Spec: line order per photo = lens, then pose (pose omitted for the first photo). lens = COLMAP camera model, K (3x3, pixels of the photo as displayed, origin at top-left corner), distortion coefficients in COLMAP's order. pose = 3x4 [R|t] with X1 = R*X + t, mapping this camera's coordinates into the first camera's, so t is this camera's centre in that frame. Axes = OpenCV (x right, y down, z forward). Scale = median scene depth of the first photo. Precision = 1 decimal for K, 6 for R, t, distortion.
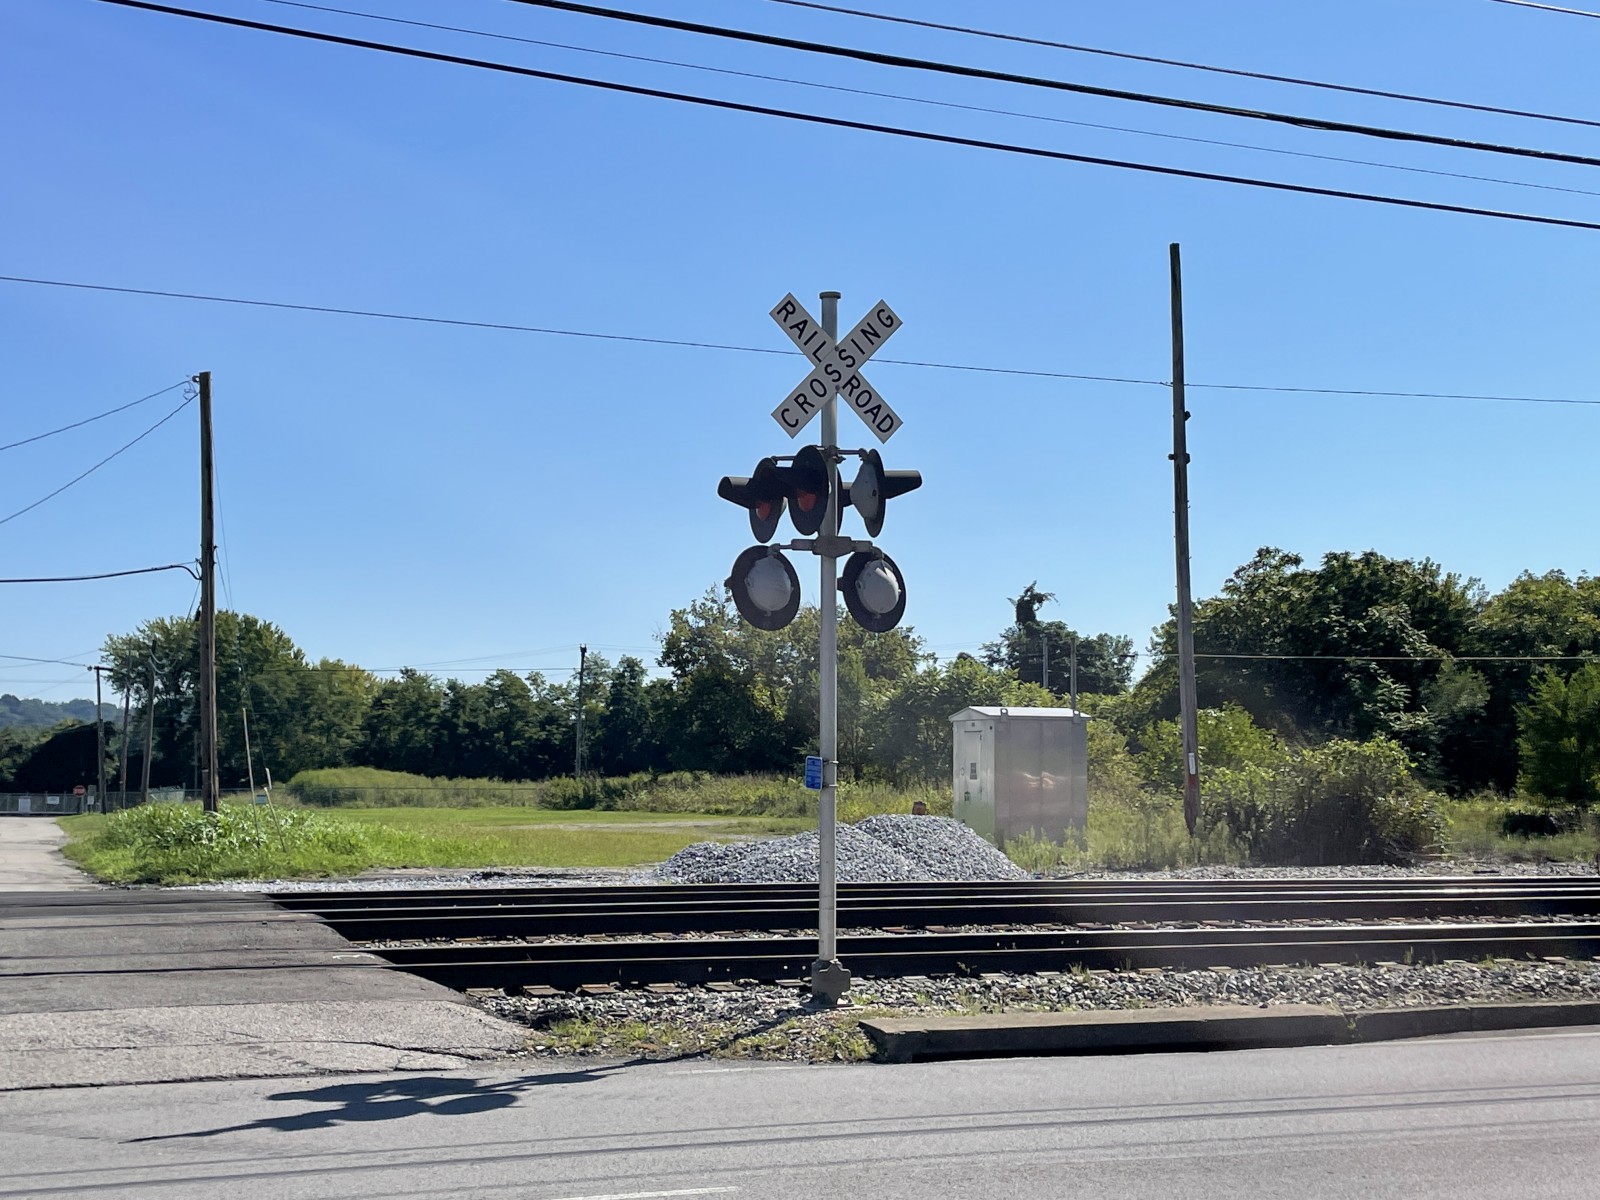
lens RADIAL K [[2053.3, 0, 802.0], [0, 2053.3, 606.3], [0, 0, 1]] dist [0.066969, 0.000000]
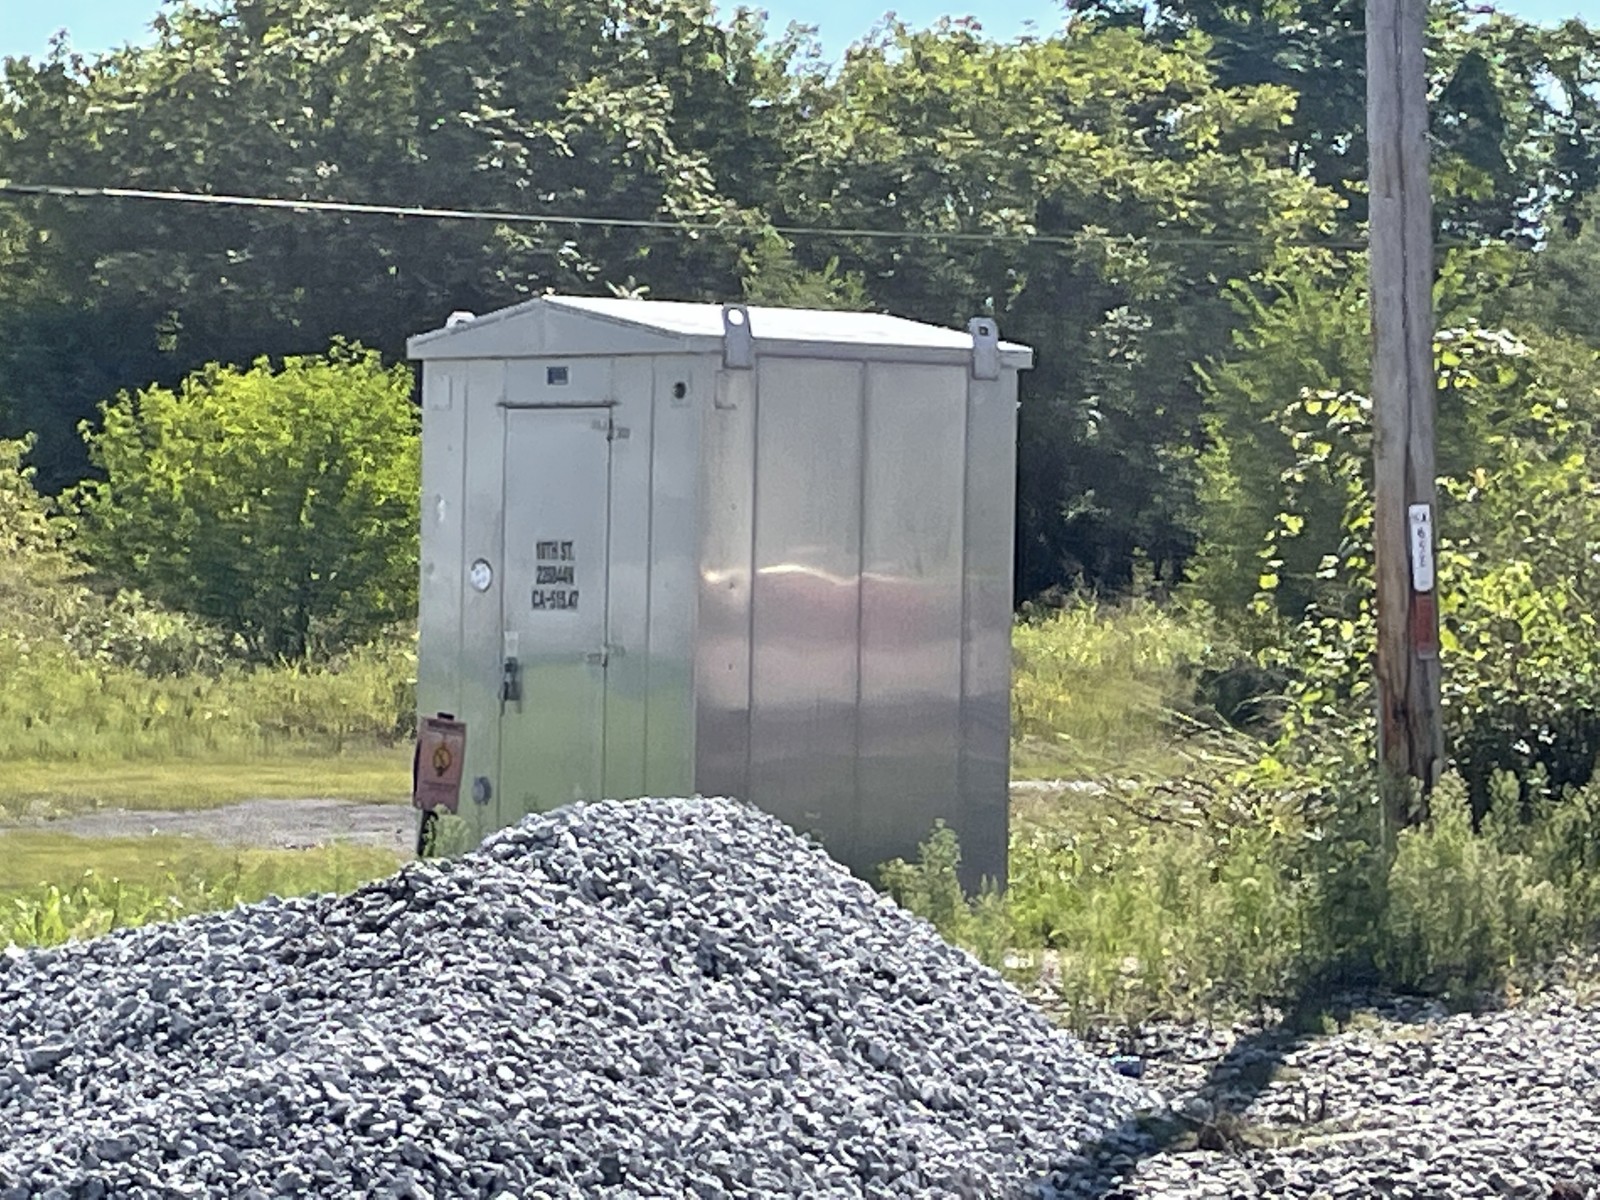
lens RADIAL K [[5063.9, 0, 797.8], [0, 5063.9, 598.8], [0, 0, 1]] dist [0.193869, 0.000000]
pose [[0.918675, -0.000498, 0.395014, -0.045179], [-0.036771, 0.995549, 0.086772, 0.011920], [-0.393299, -0.094241, 0.914568, 0.173389]]
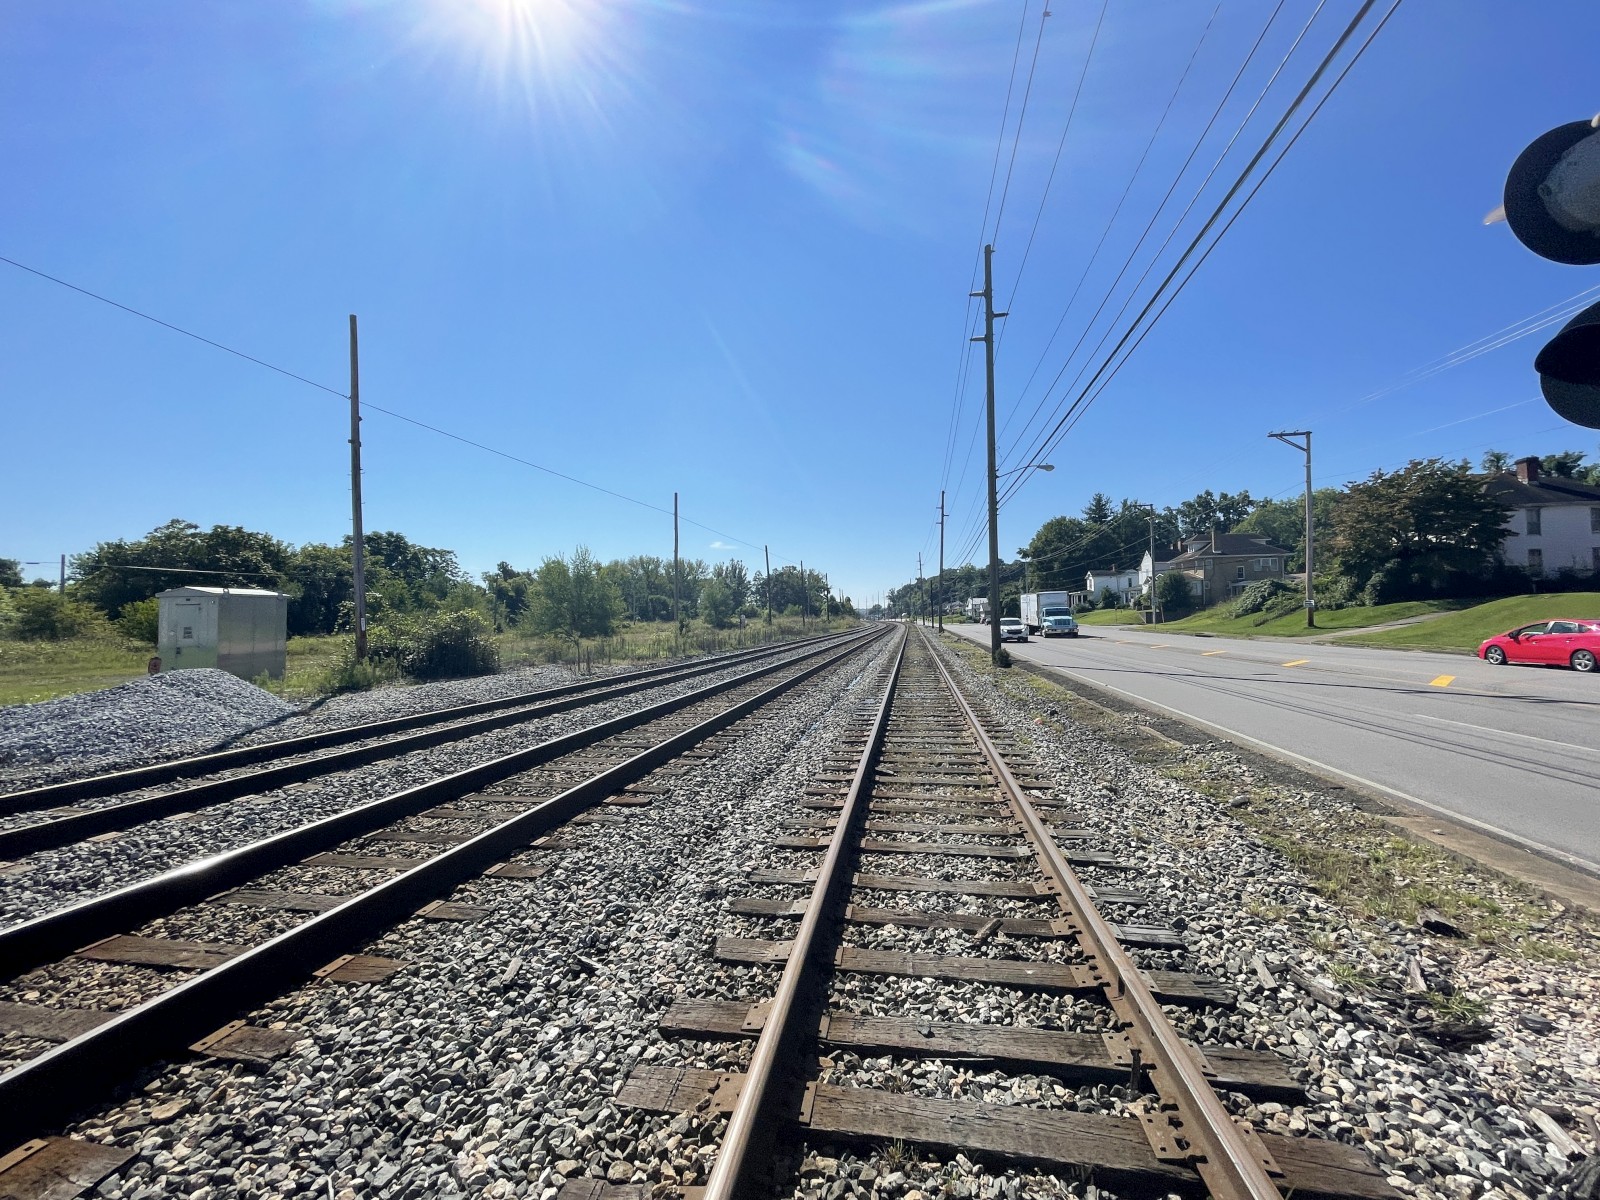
lens RADIAL K [[643.0, 0, 801.0], [0, 643.0, 603.9], [0, 0, 1]] dist [-0.002705, -0.000238]
pose [[0.484028, 0.007378, 0.875021, -0.037212], [-0.053280, 0.998358, 0.021055, 0.010783], [-0.873429, -0.056812, 0.483626, 0.157985]]
